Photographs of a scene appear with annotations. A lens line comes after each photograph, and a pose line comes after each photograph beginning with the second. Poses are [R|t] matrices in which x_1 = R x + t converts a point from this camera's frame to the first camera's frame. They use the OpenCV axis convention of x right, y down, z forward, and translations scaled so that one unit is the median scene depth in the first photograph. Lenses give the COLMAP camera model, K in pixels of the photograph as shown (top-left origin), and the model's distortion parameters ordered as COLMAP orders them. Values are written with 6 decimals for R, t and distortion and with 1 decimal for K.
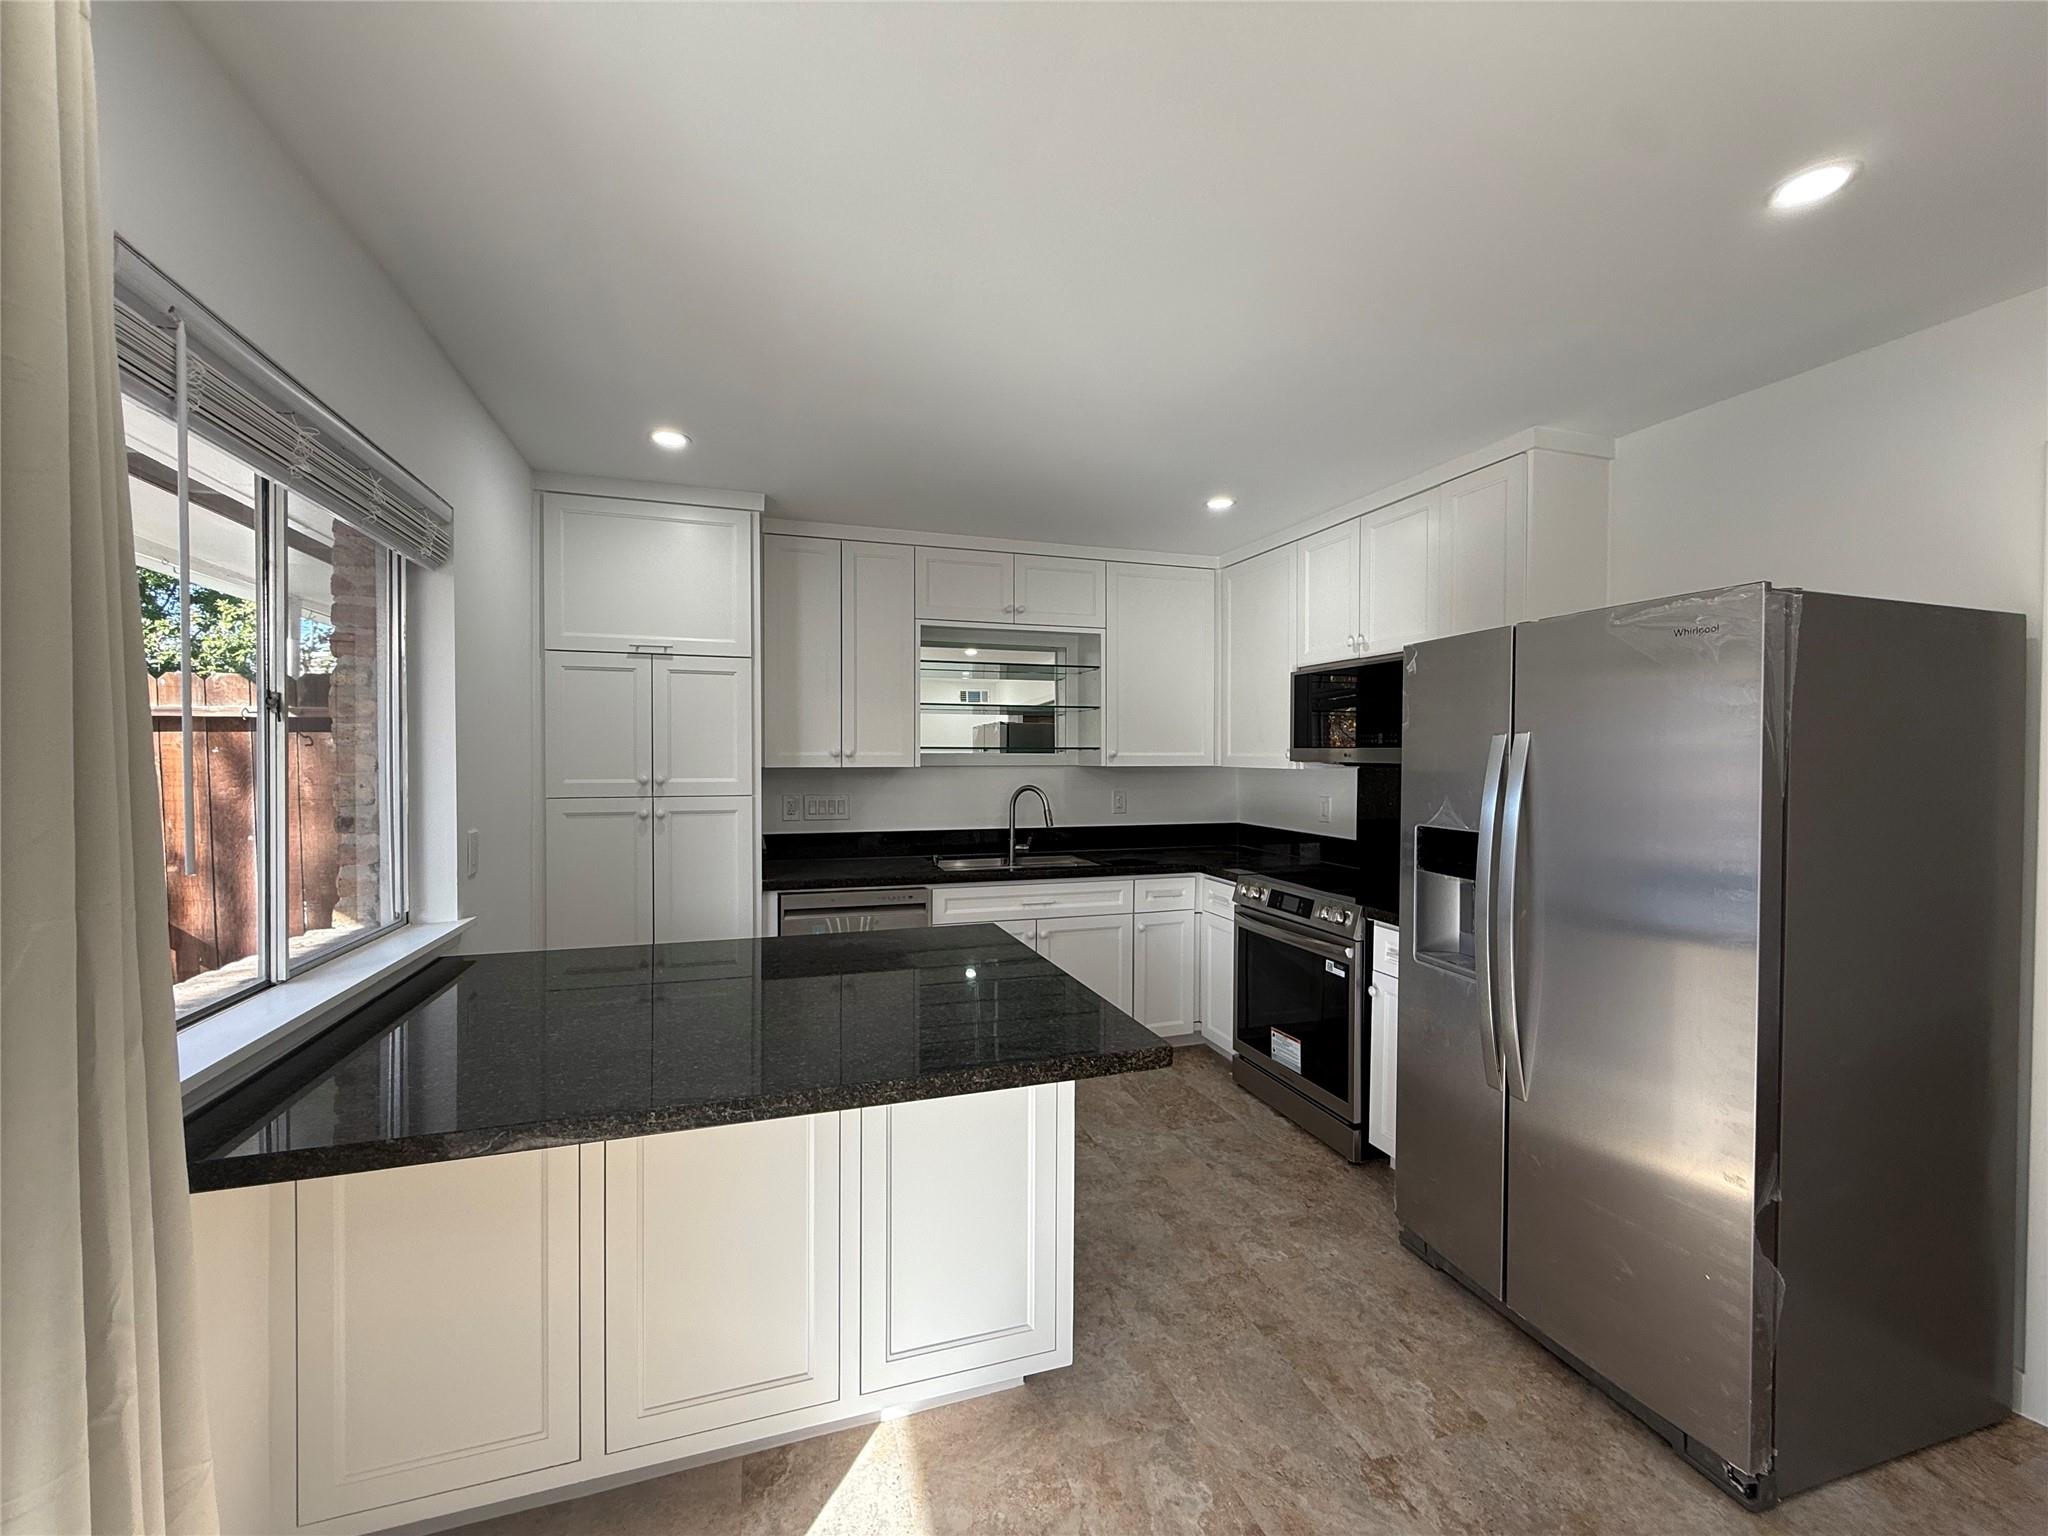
lens RADIAL K [[815.4, 0, 1021.4], [0, 815.4, 767.9], [0, 0, 1]] dist [0.000223, -0.000081]
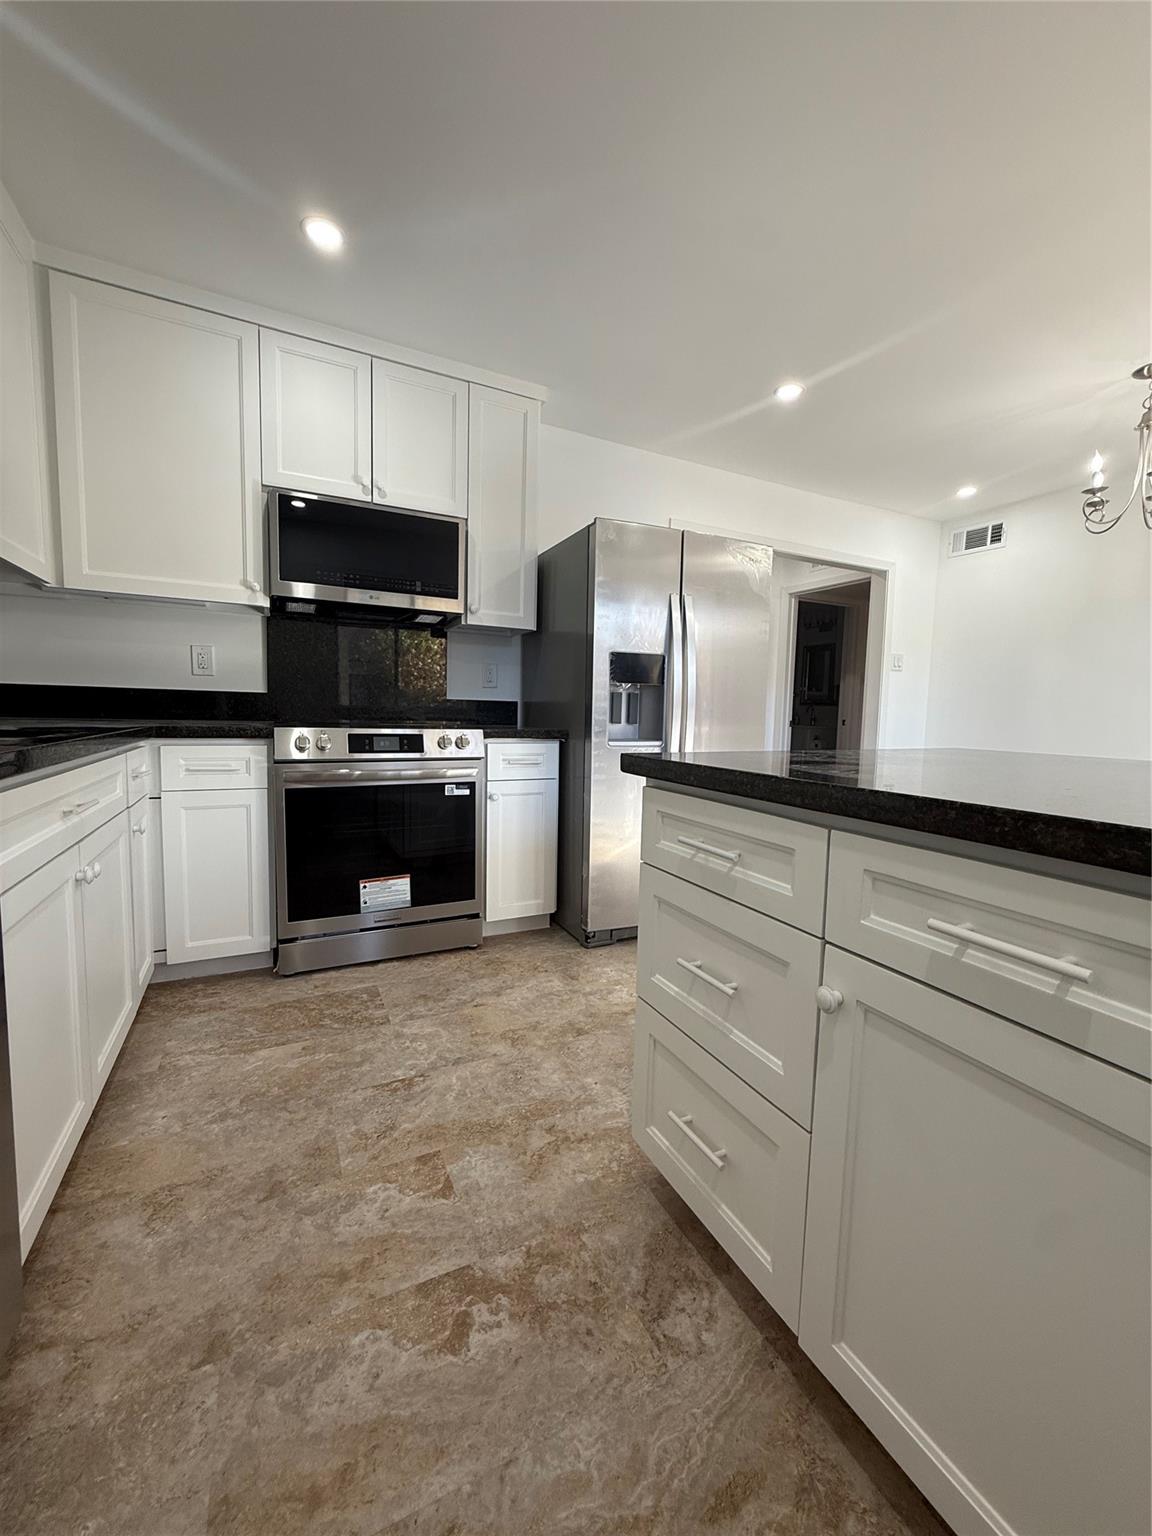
lens RADIAL K [[611.6, 0, 576.2], [0, 611.6, 766.3], [0, 0, 1]] dist [0.000223, -0.000081]
pose [[-0.142188, -0.099334, 0.984843, -0.428546], [-0.007829, 0.995034, 0.099231, 0.122015], [-0.989809, 0.006400, -0.142260, 0.900168]]
